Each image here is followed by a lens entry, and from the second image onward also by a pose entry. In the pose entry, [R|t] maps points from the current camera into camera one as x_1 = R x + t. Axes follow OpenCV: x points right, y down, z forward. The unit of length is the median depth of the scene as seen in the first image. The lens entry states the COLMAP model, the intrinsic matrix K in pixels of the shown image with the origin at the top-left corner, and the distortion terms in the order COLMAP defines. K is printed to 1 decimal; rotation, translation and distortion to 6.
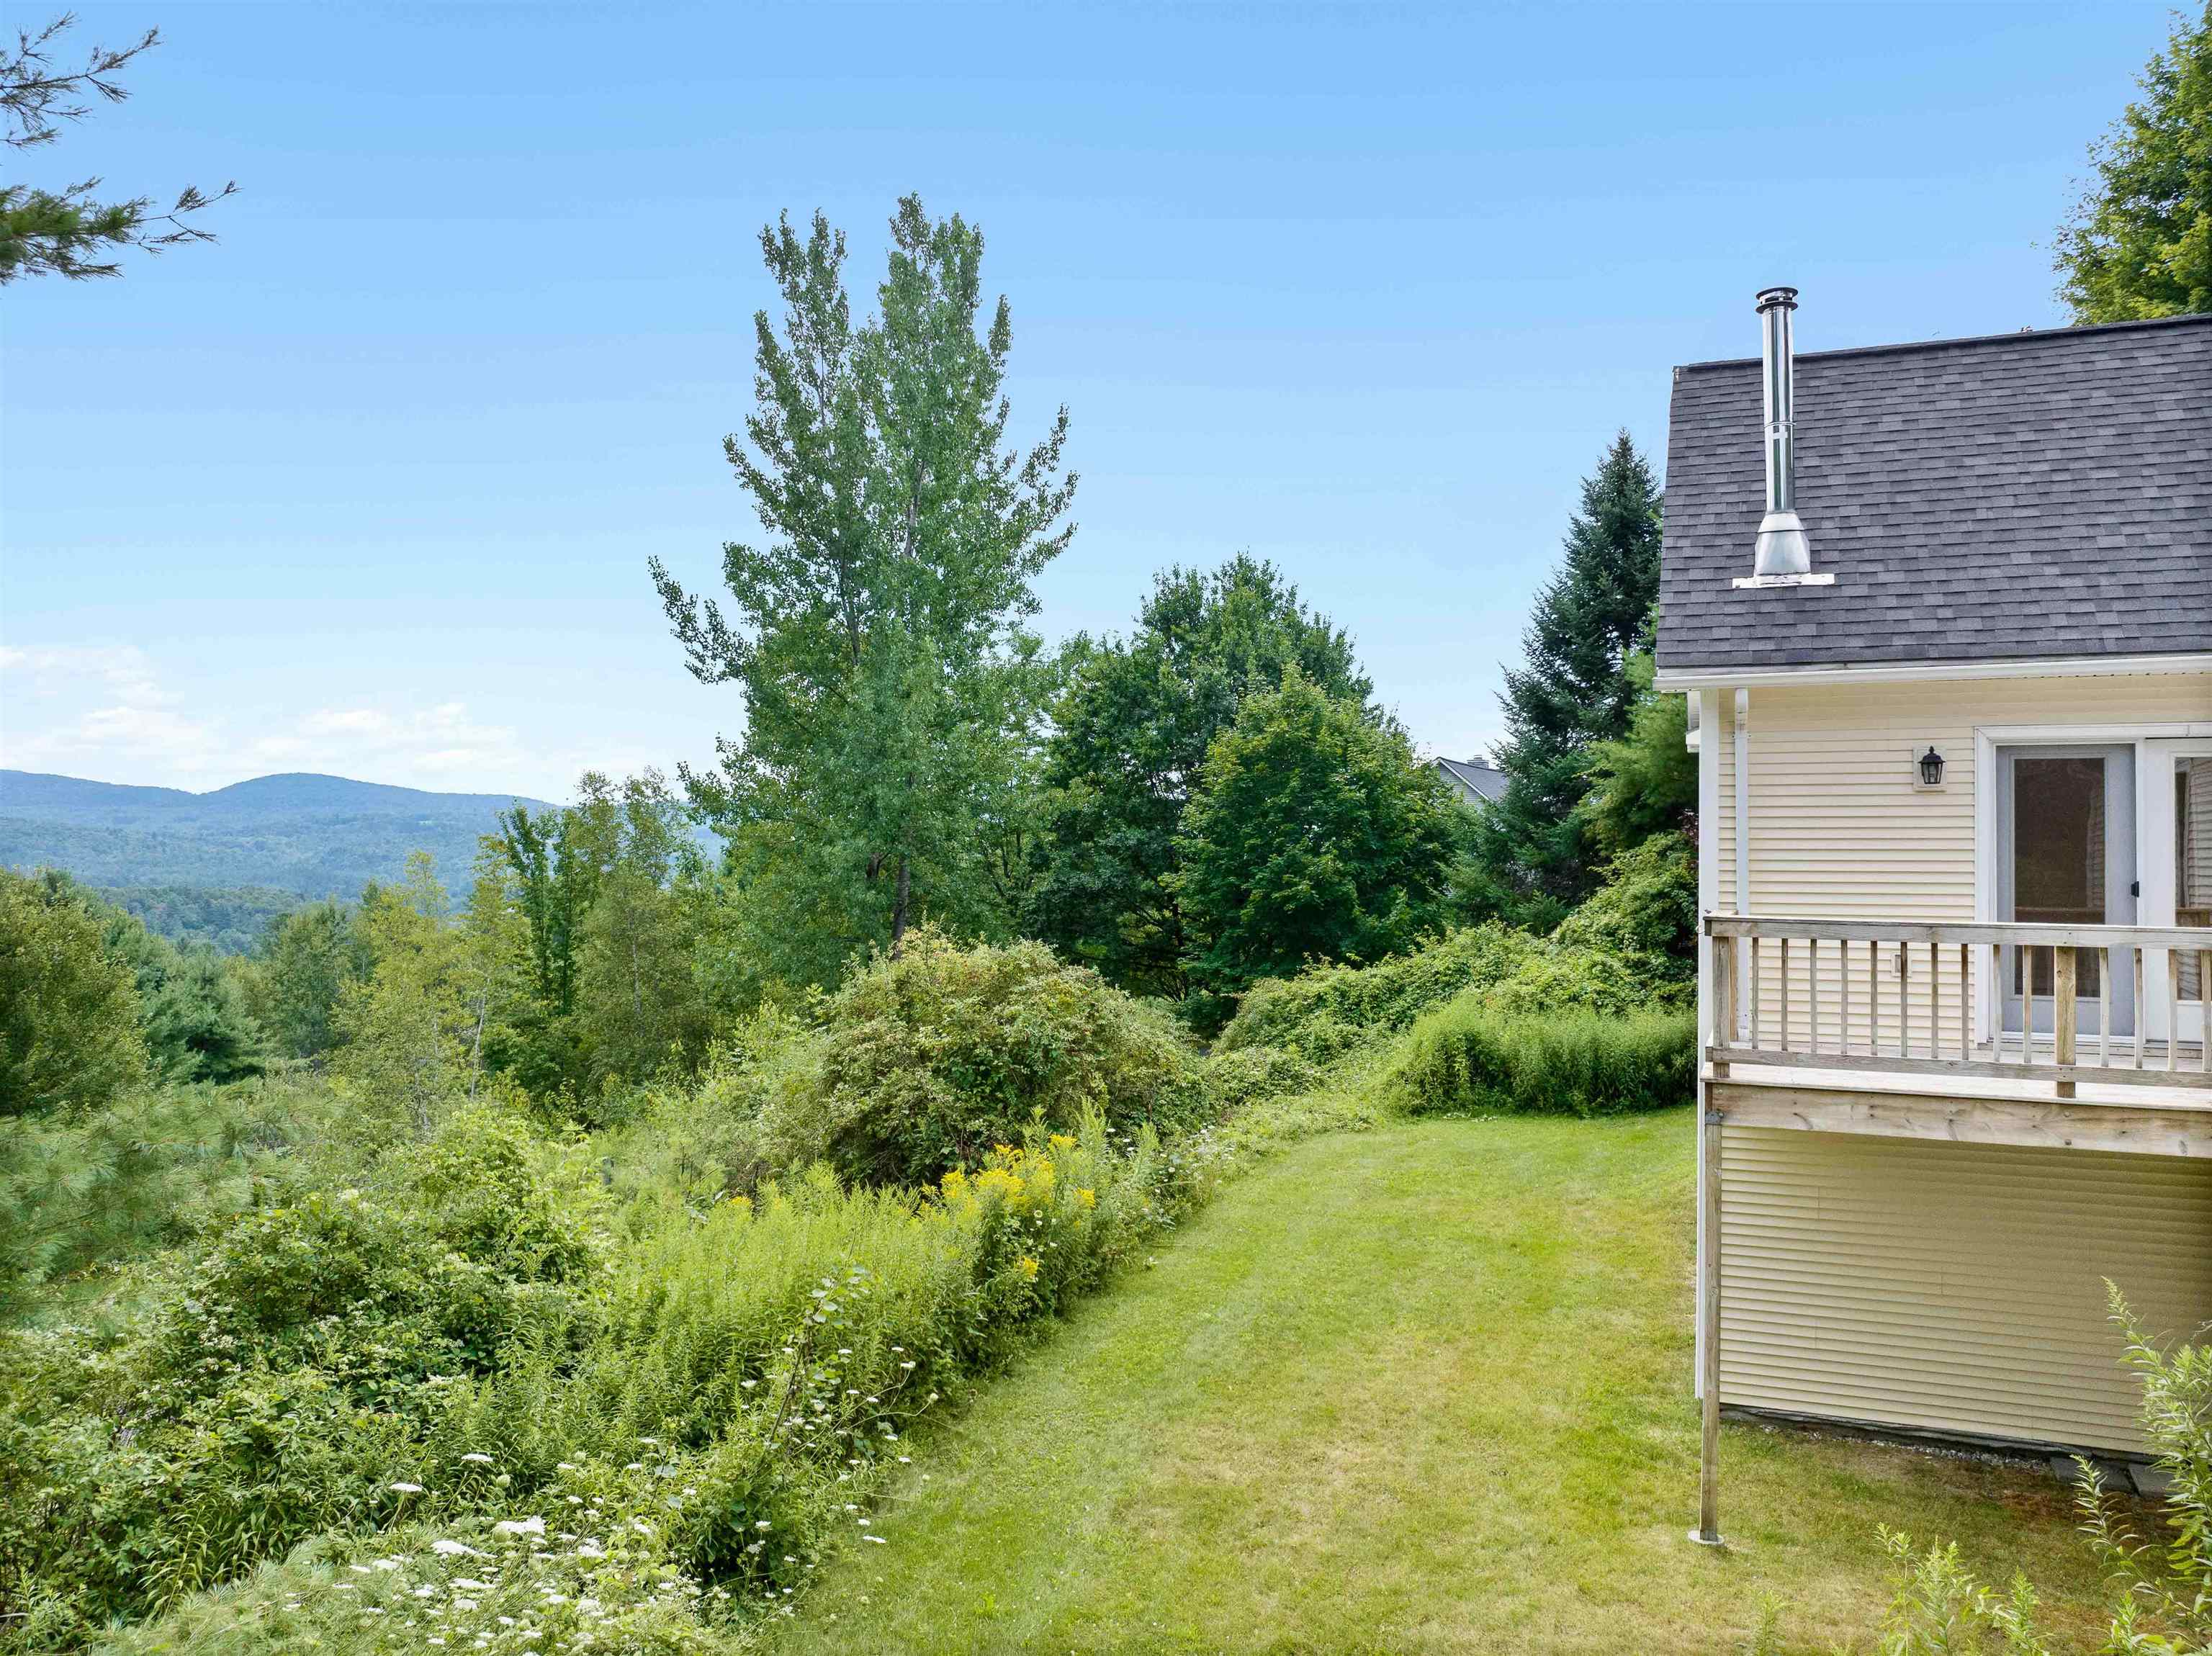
lens RADIAL K [[1568.0, 0, 1106.0], [0, 1568.0, 828.0], [0, 0, 1]] dist [-0.027004, -0.000553]
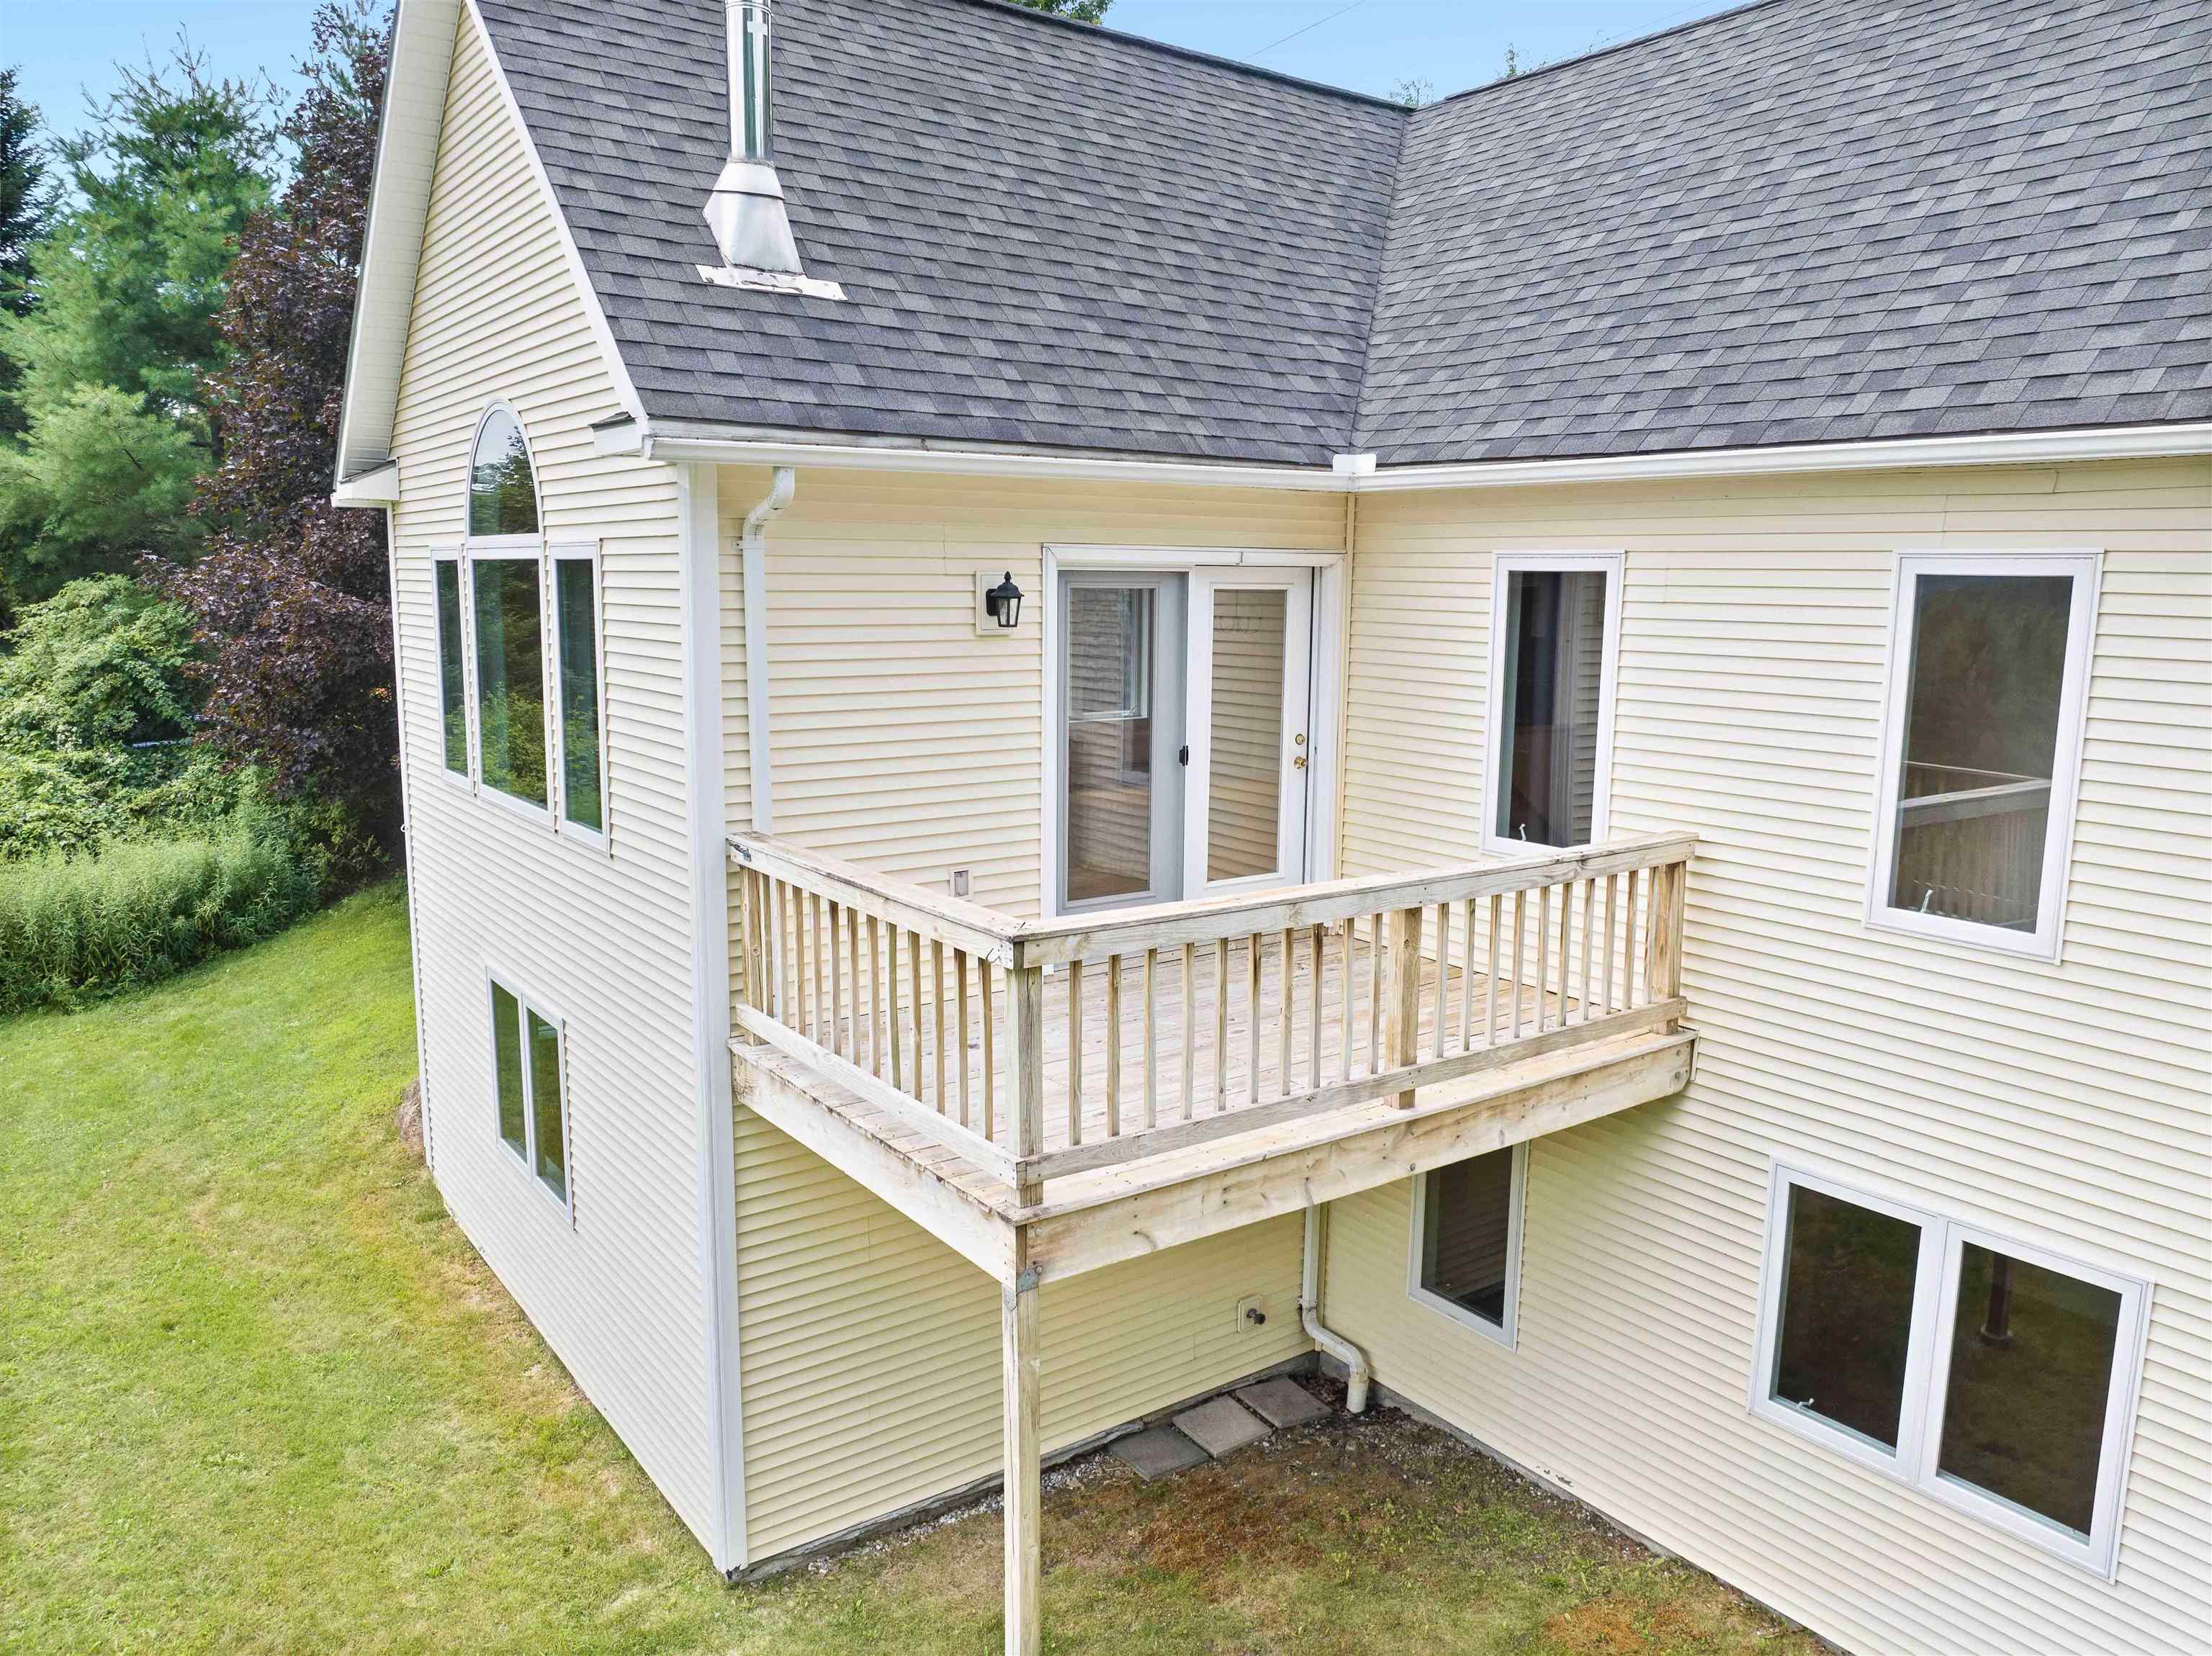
lens RADIAL K [[1568.0, 0, 1106.0], [0, 1568.0, 828.0], [0, 0, 1]] dist [-0.027004, -0.000553]
pose [[0.524306, -0.139939, 0.839952, -0.039357], [-0.025868, 0.983331, 0.179973, -0.060678], [-0.851137, -0.116089, 0.511947, 0.541124]]
